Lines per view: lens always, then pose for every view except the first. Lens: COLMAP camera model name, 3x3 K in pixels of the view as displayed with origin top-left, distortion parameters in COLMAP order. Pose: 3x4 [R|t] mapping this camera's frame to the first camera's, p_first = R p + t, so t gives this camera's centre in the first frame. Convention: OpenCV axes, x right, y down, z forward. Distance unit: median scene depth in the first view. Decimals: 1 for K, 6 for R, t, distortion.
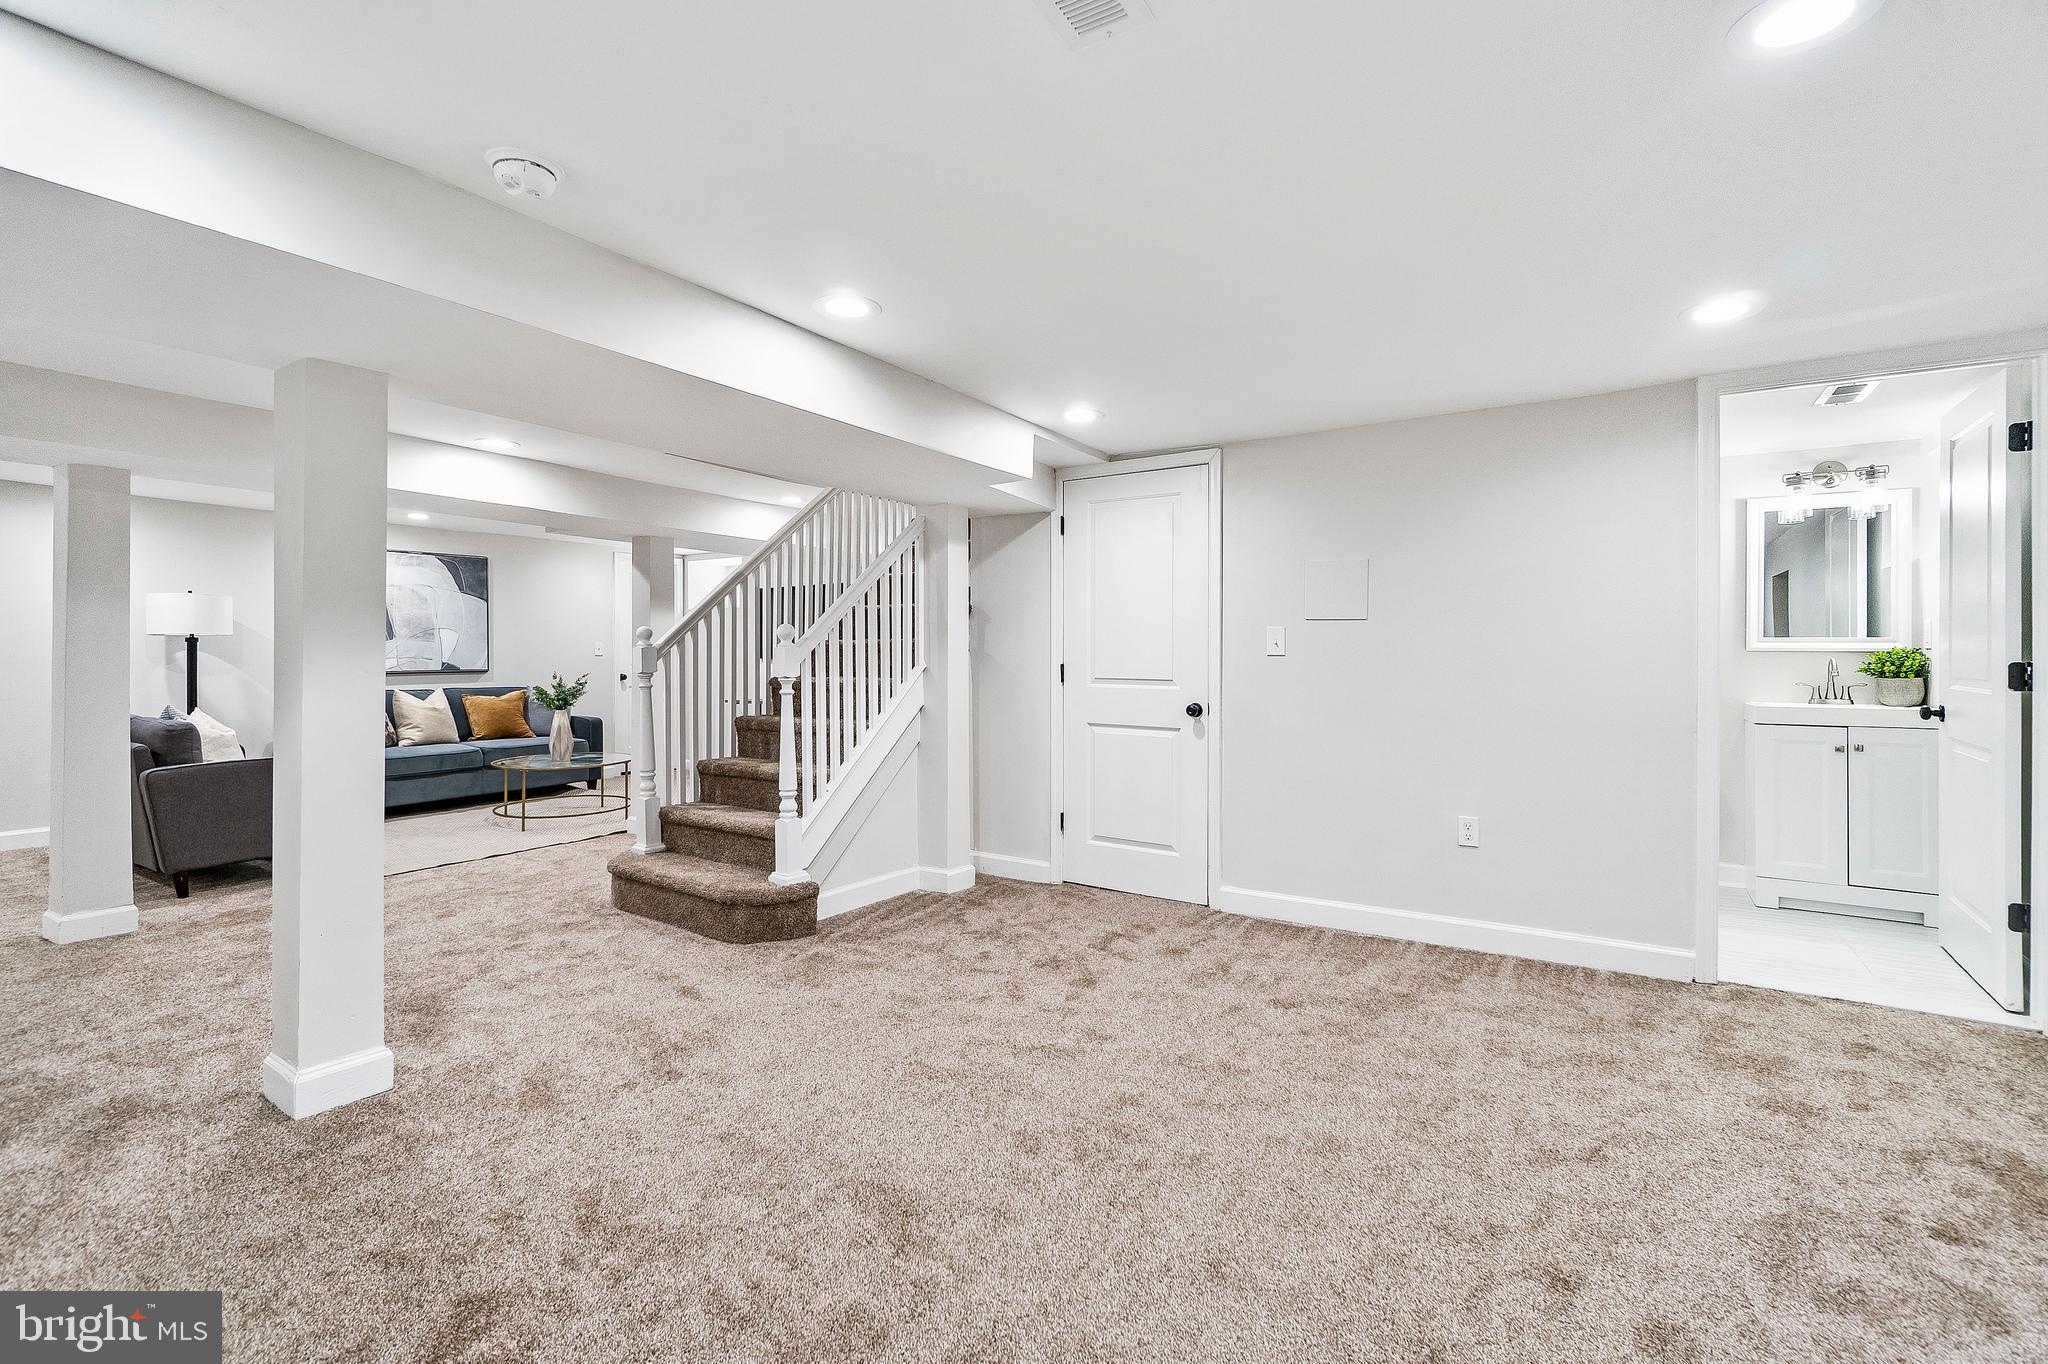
lens RADIAL K [[943.5, 0, 1020.8], [0, 943.5, 664.1], [0, 0, 1]] dist [0.002858, 0.000092]
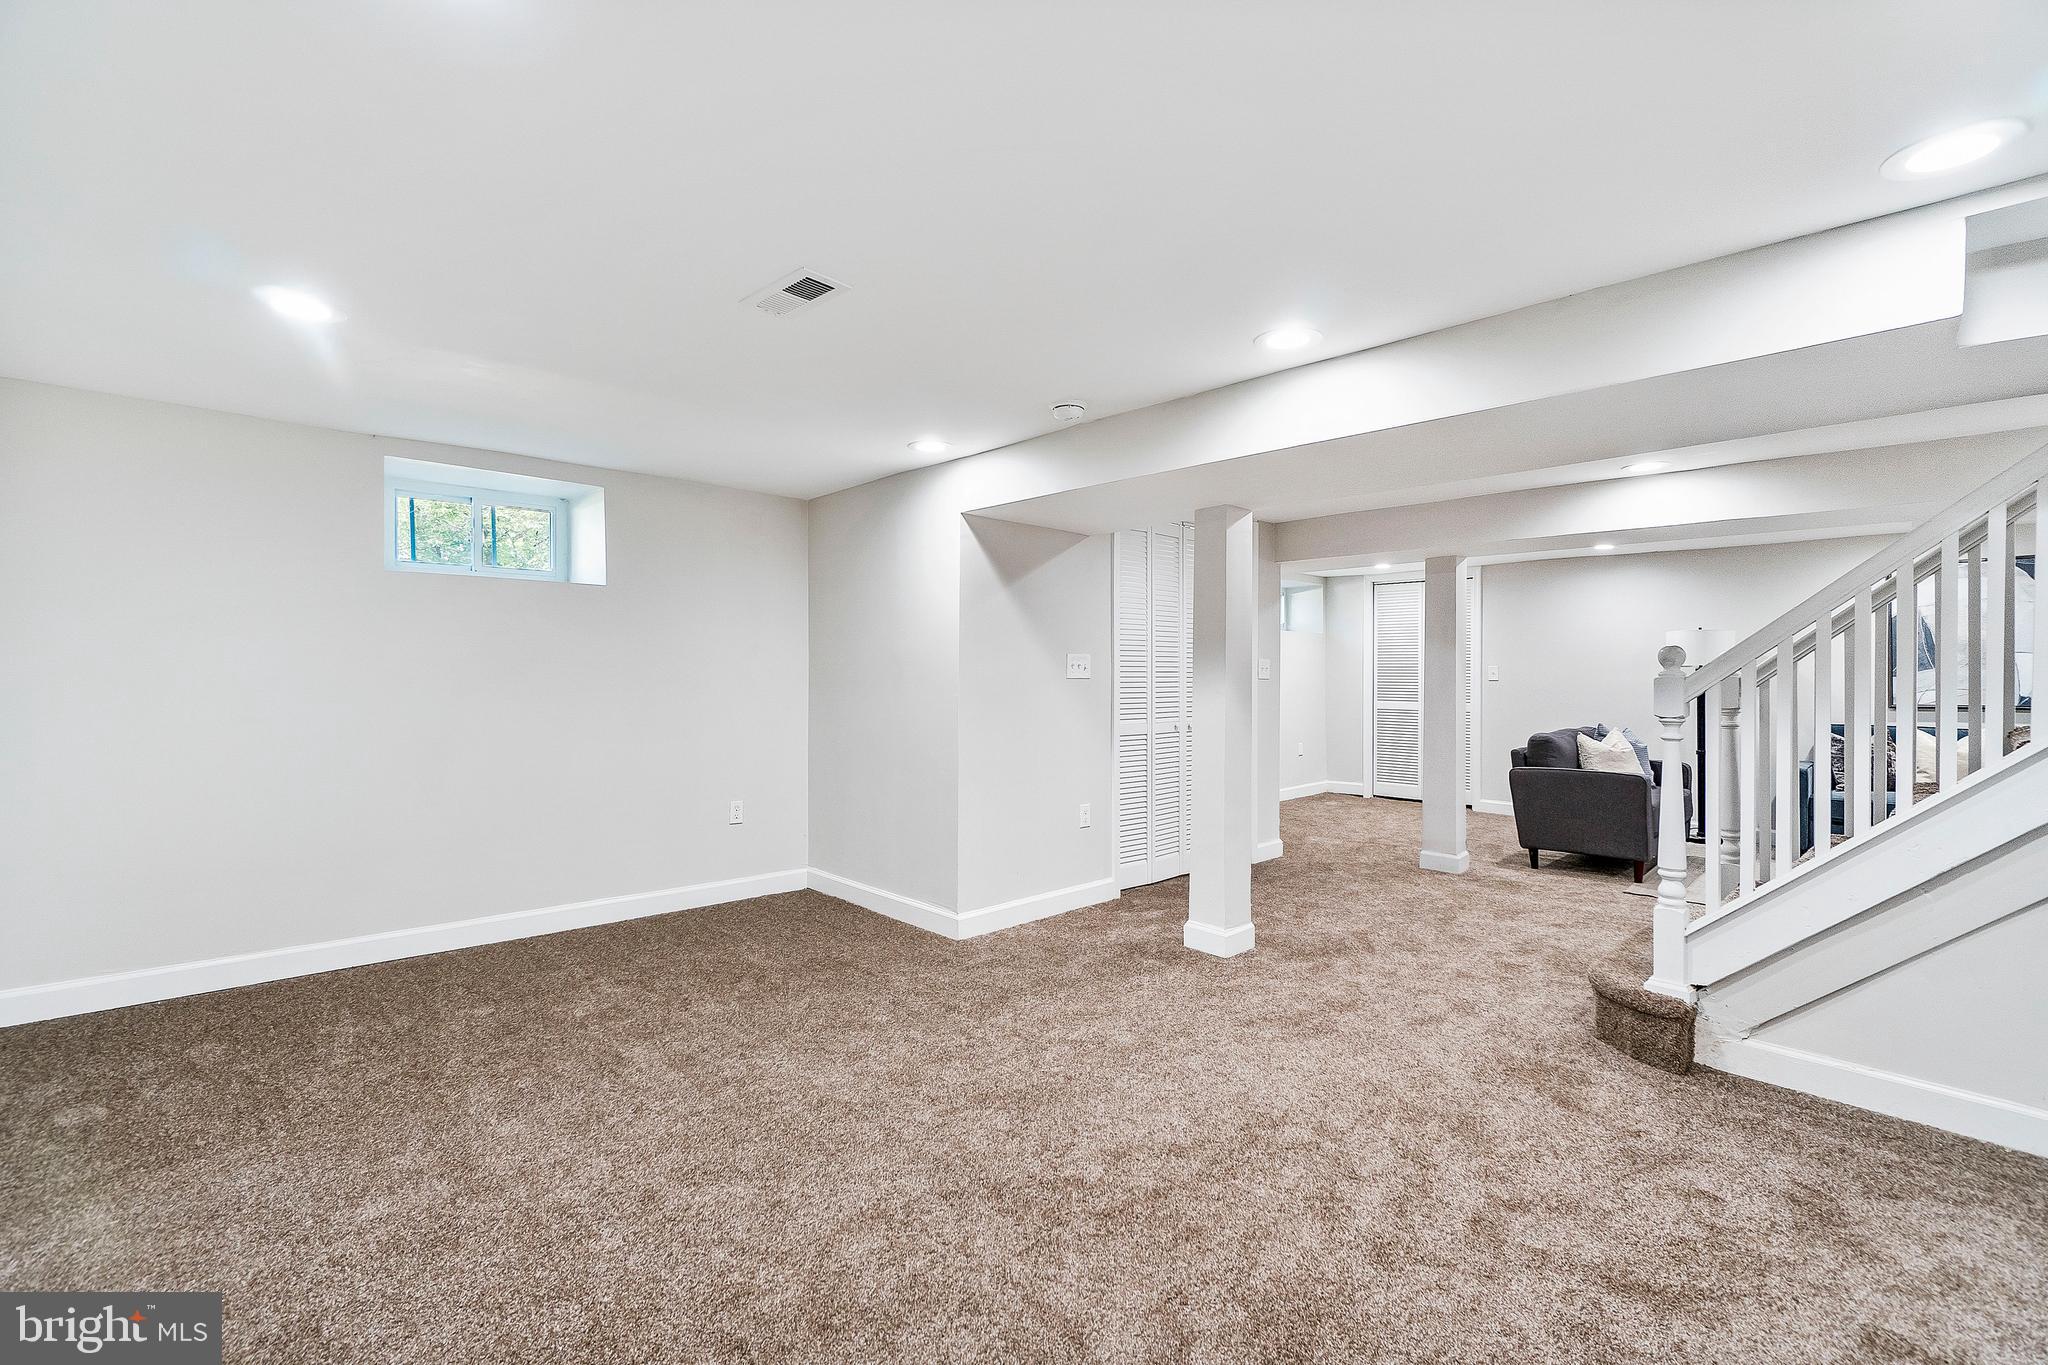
lens RADIAL K [[943.5, 0, 1019.6], [0, 943.5, 678.7], [0, 0, 1]] dist [0.002858, 0.000092]
pose [[-0.260327, 0.003304, -0.965515, 0.612698], [-0.013974, 0.999877, 0.007190, -0.016002], [0.965419, 0.015364, -0.260249, 0.696048]]
